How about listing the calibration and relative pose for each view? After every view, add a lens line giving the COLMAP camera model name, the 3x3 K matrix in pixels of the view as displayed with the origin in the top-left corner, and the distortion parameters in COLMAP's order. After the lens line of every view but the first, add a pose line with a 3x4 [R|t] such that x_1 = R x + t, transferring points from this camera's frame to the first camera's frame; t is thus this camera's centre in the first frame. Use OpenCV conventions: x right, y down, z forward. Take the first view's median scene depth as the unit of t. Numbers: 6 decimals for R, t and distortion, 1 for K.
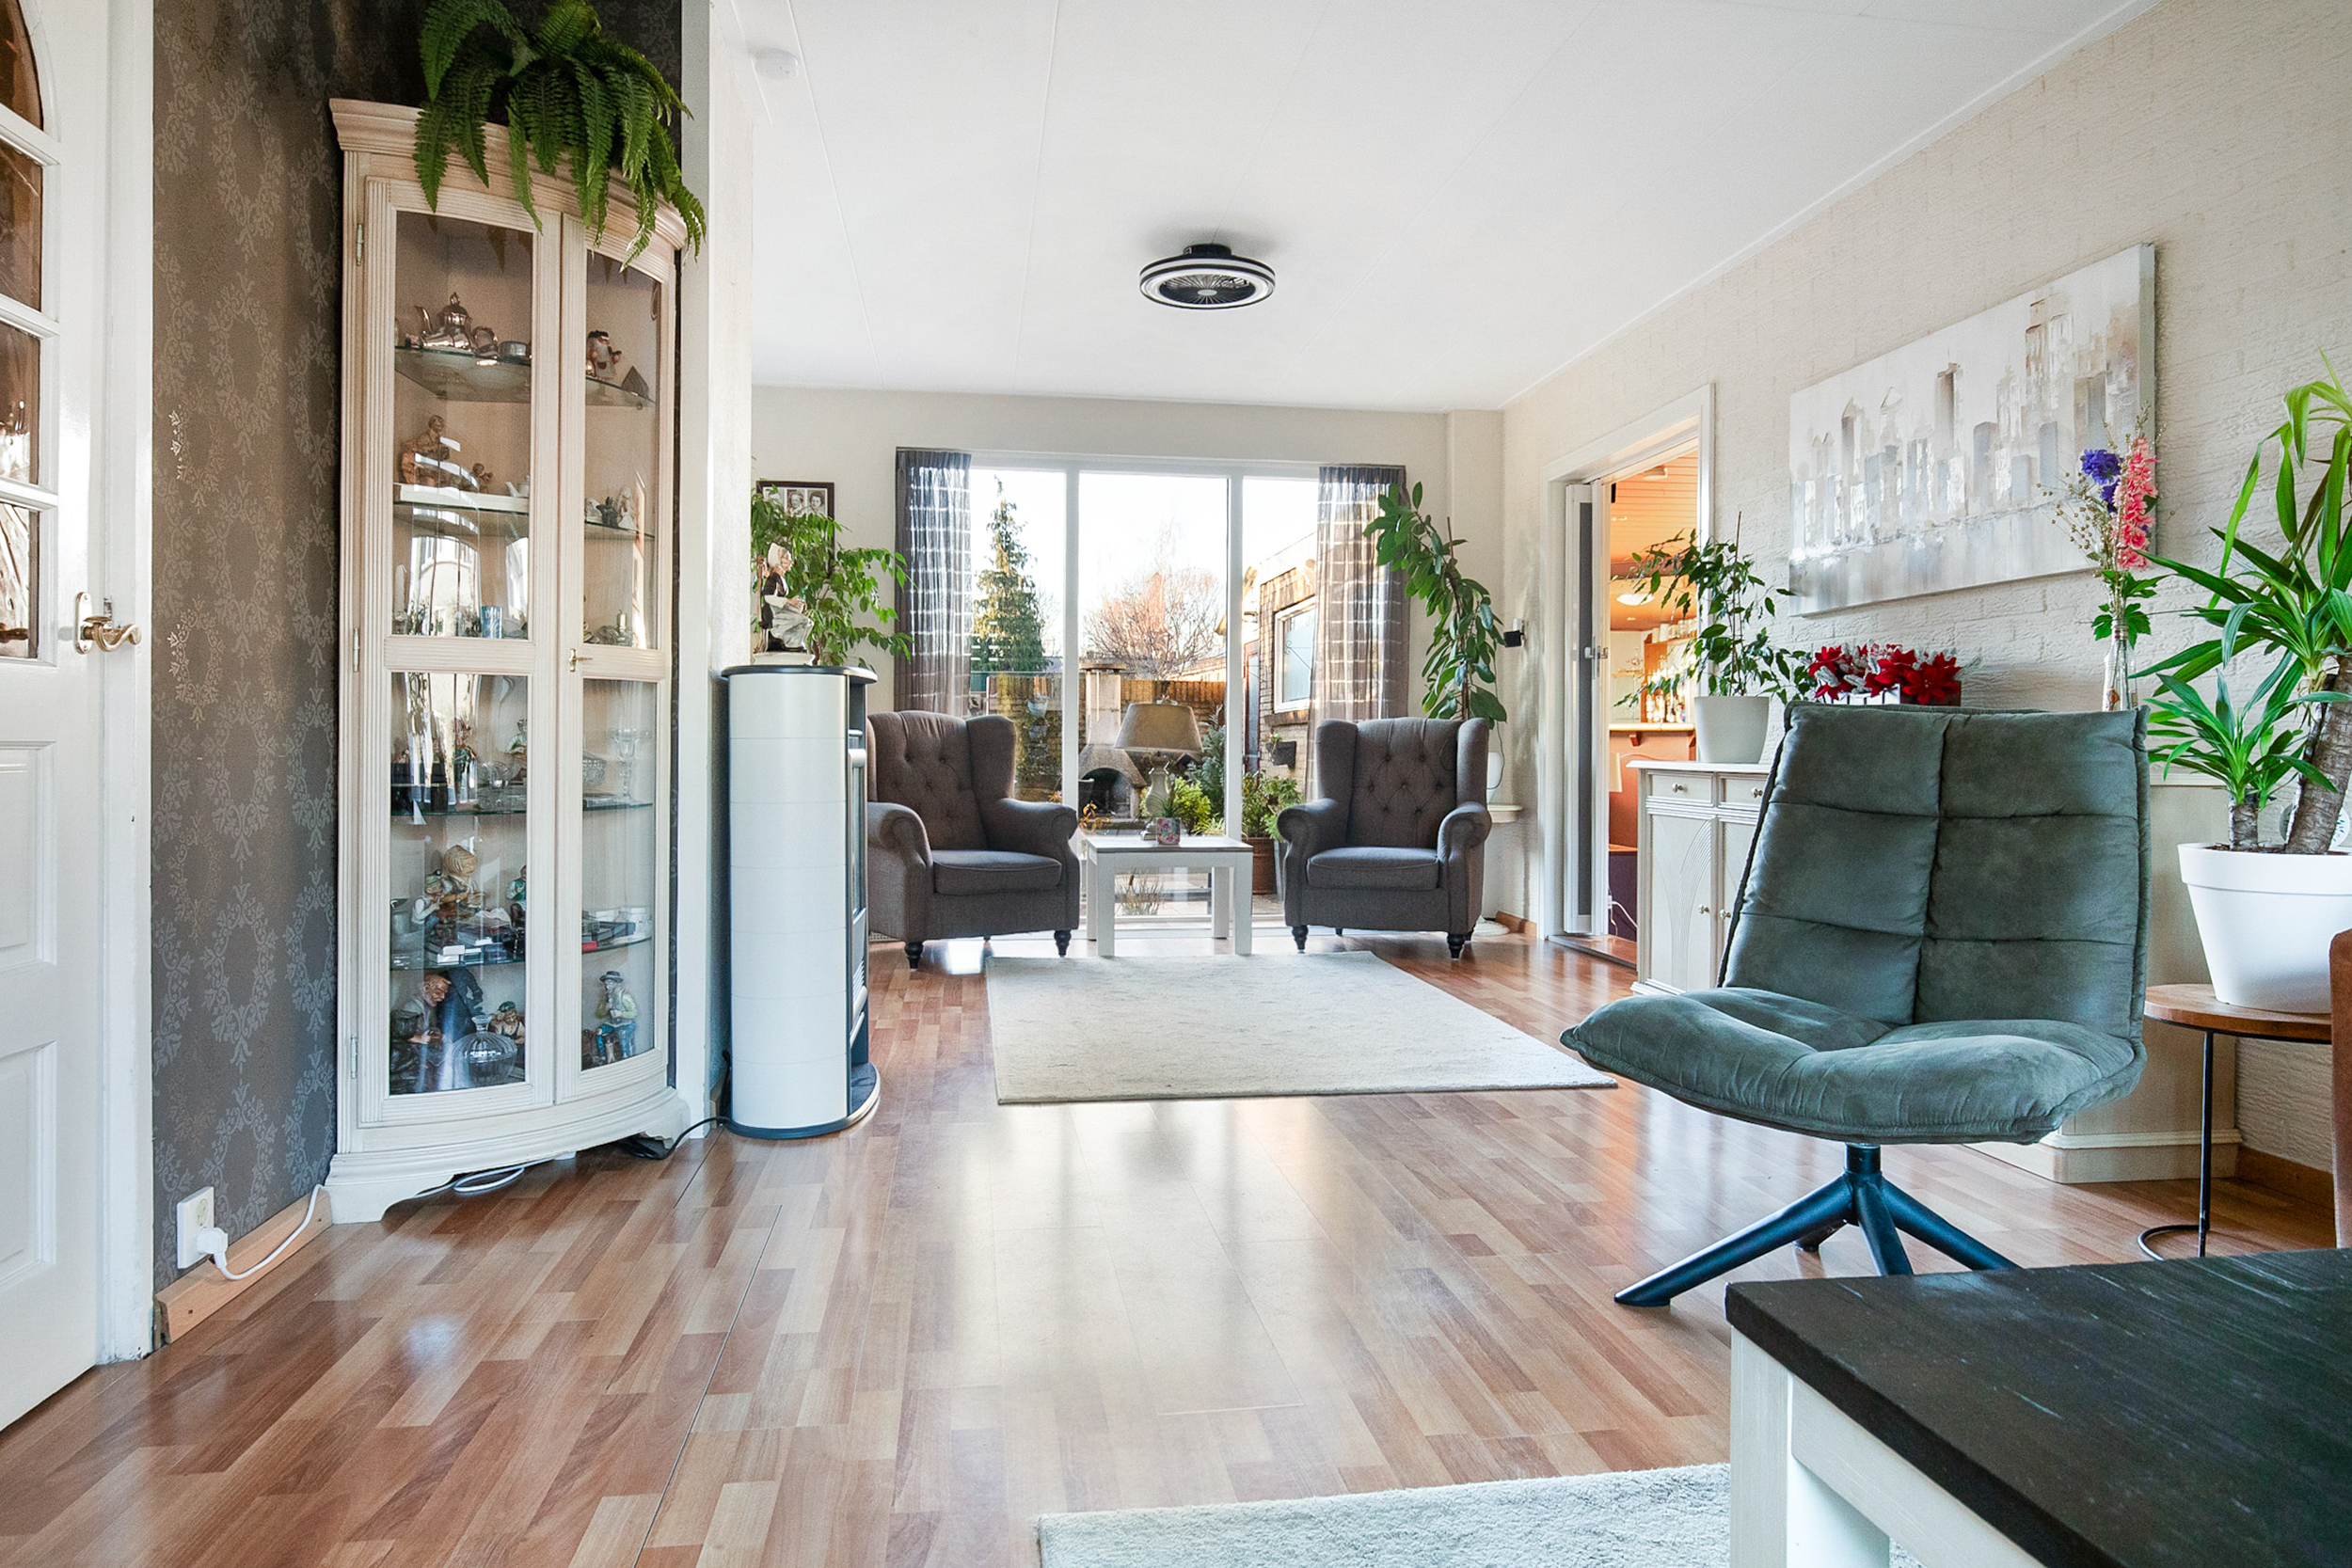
lens RADIAL K [[1406.9, 0, 1171.2], [0, 1406.9, 758.1], [0, 0, 1]] dist [-0.014112, 0.002955]
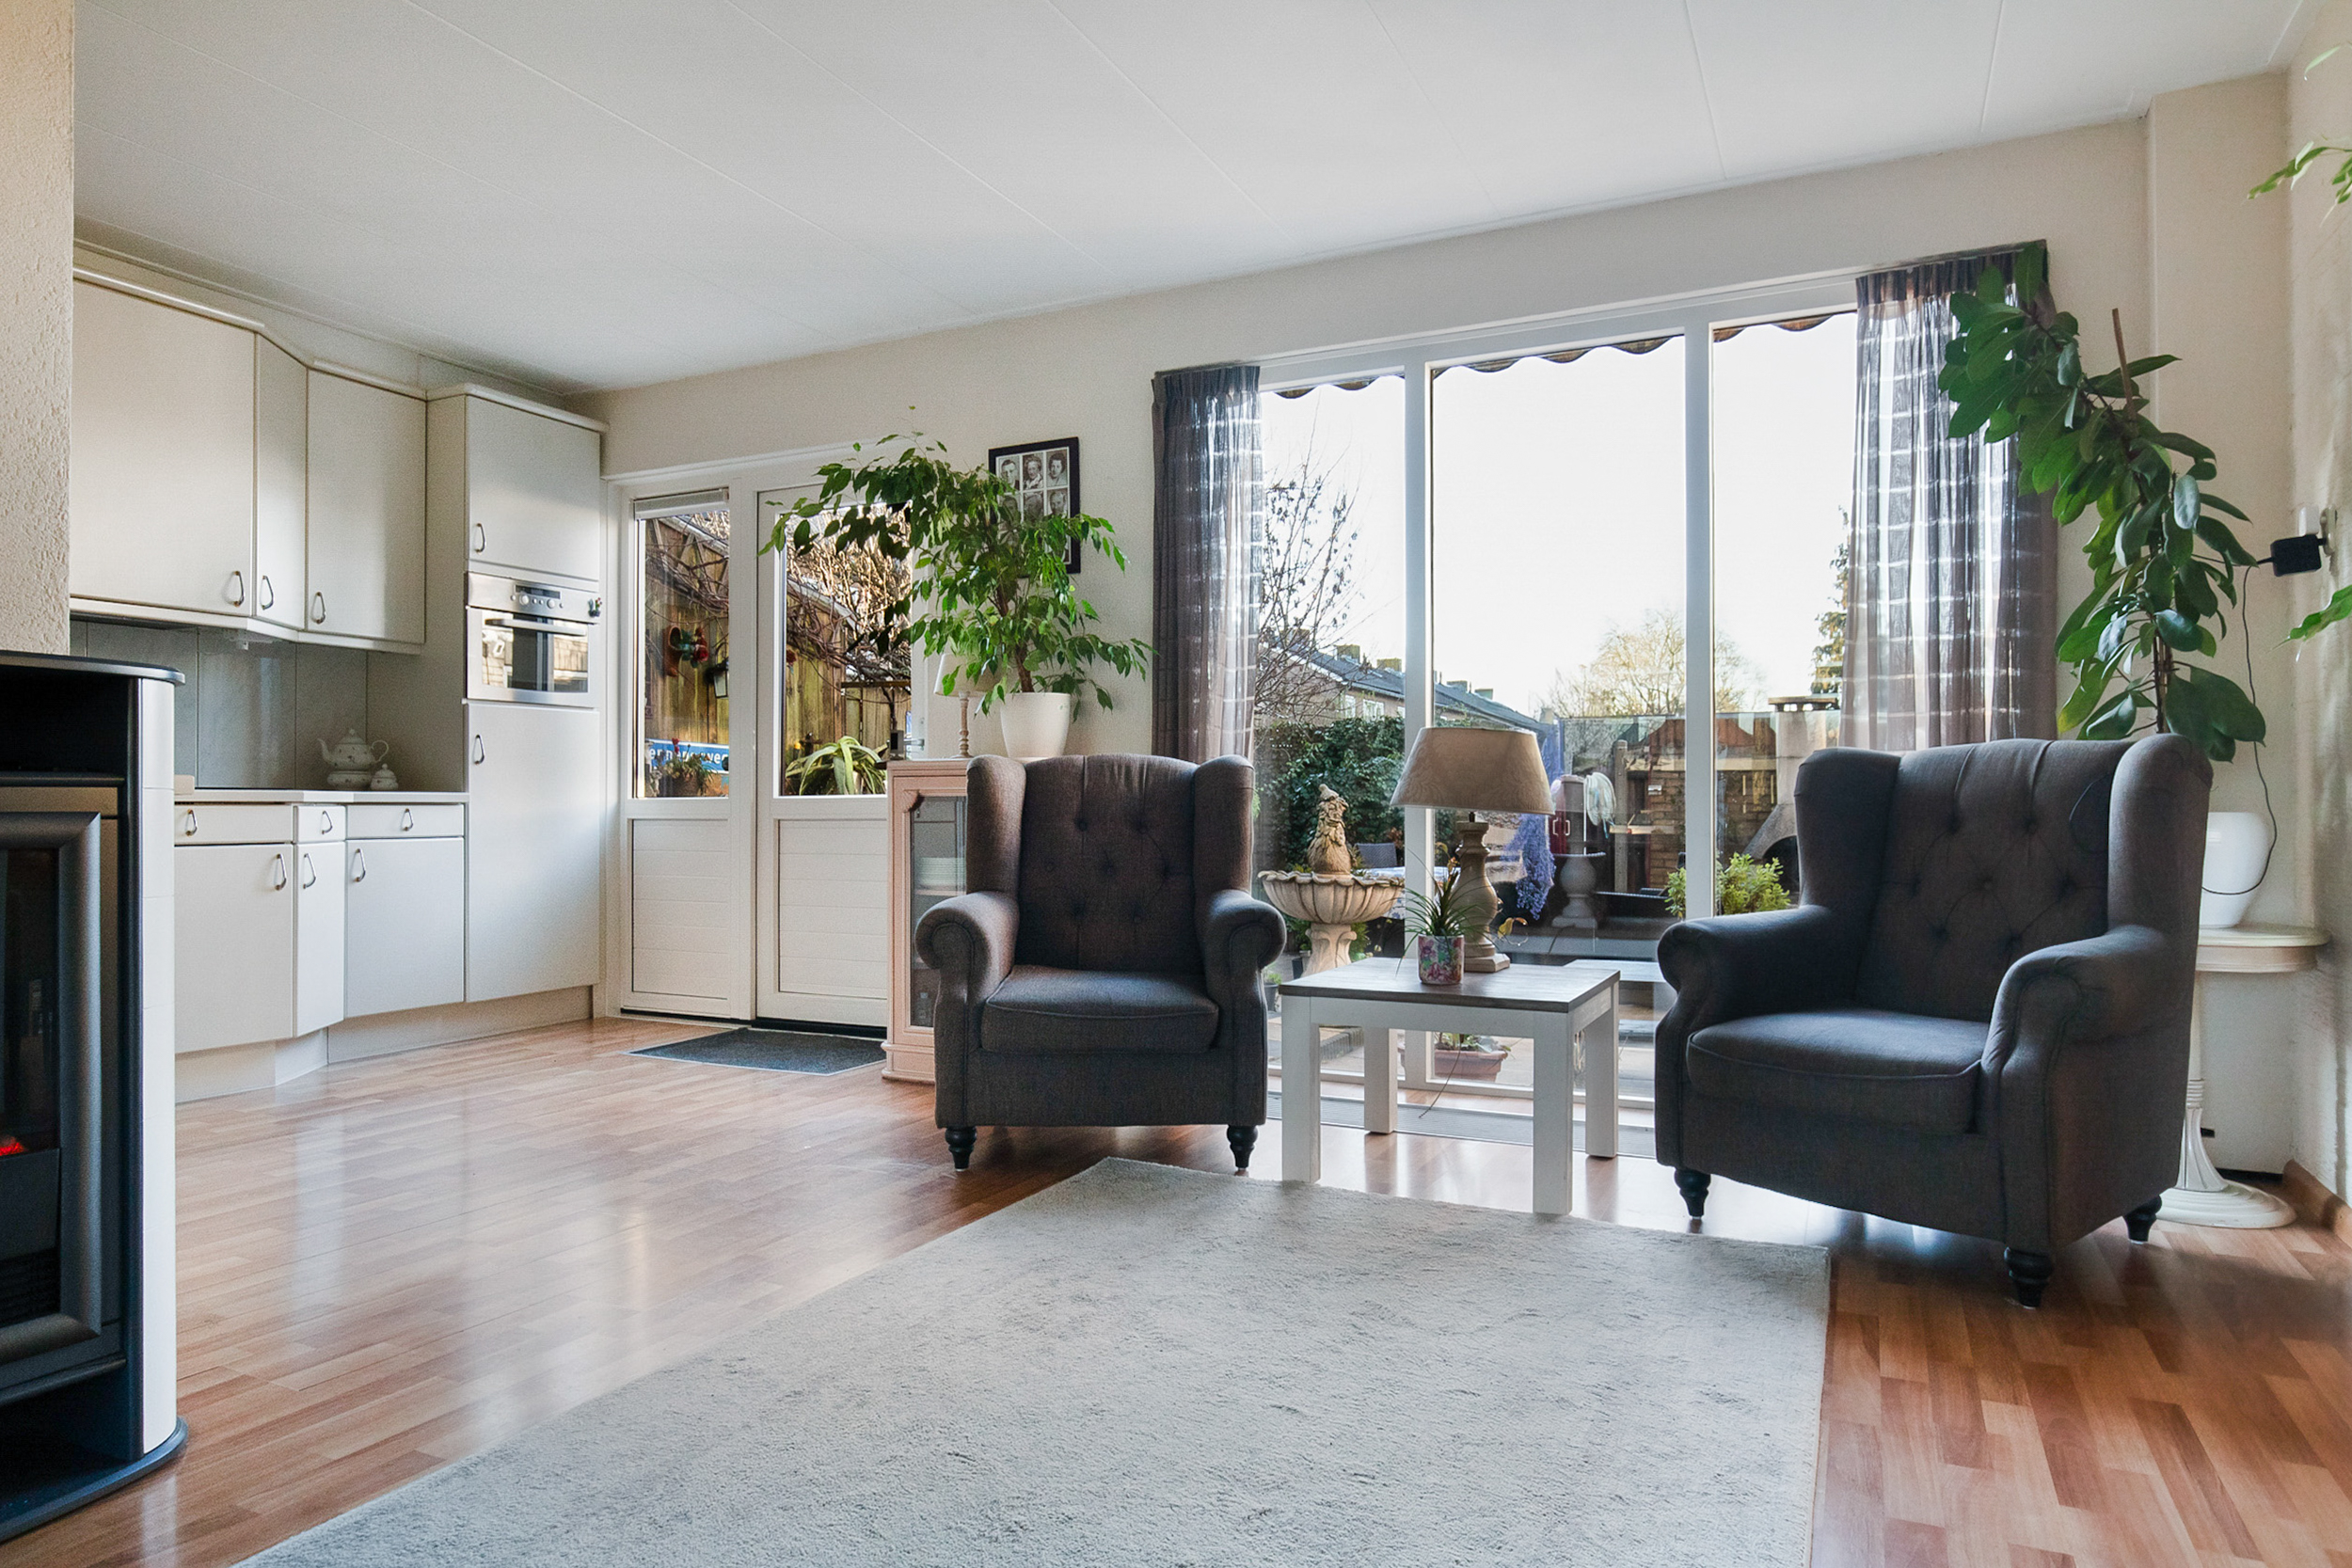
lens RADIAL K [[1406.9, 0, 1160.3], [0, 1406.9, 797.0], [0, 0, 1]] dist [-0.014112, 0.002955]
pose [[0.829541, -0.011407, -0.558329, 0.201707], [0.001238, 0.999826, -0.018588, -0.000874], [0.558444, 0.014728, 0.829411, 0.463329]]
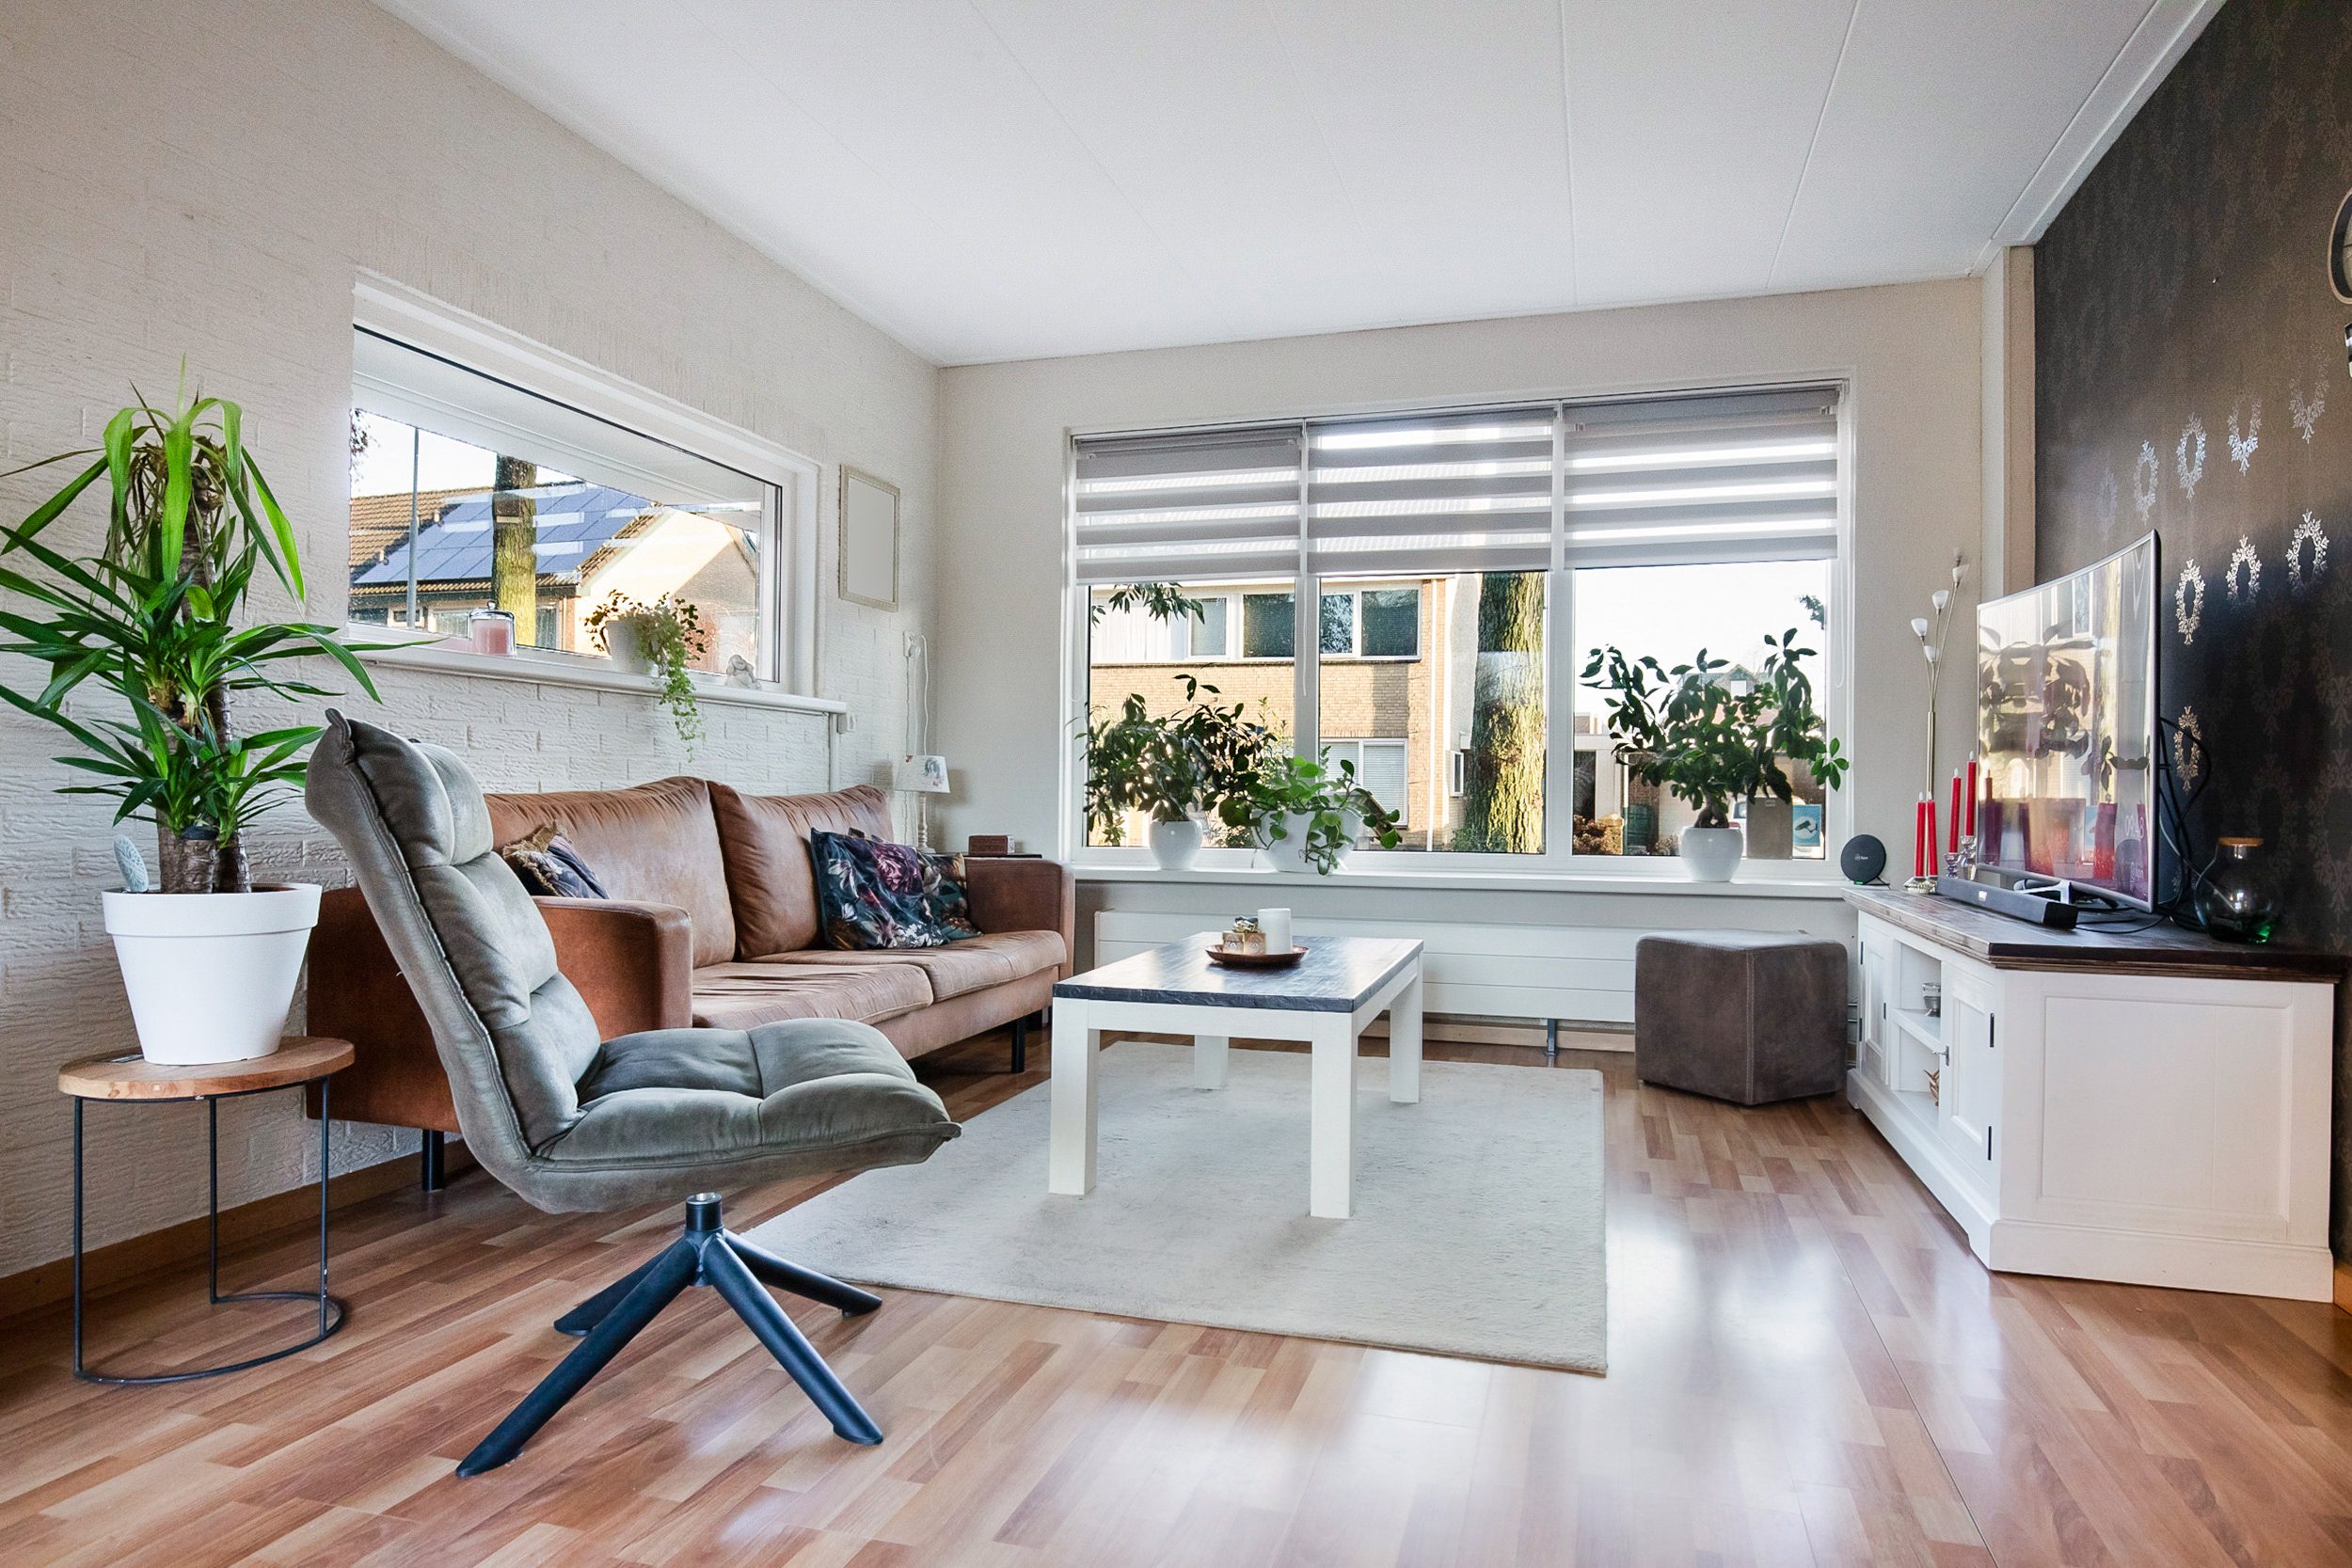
lens RADIAL K [[1406.9, 0, 1192.0], [0, 1406.9, 796.8], [0, 0, 1]] dist [-0.014112, 0.002955]
pose [[-0.912427, -0.014618, 0.408979, -0.065748], [-0.010220, 0.999864, 0.012937, -0.005336], [-0.409112, 0.007625, -0.912452, 0.570004]]
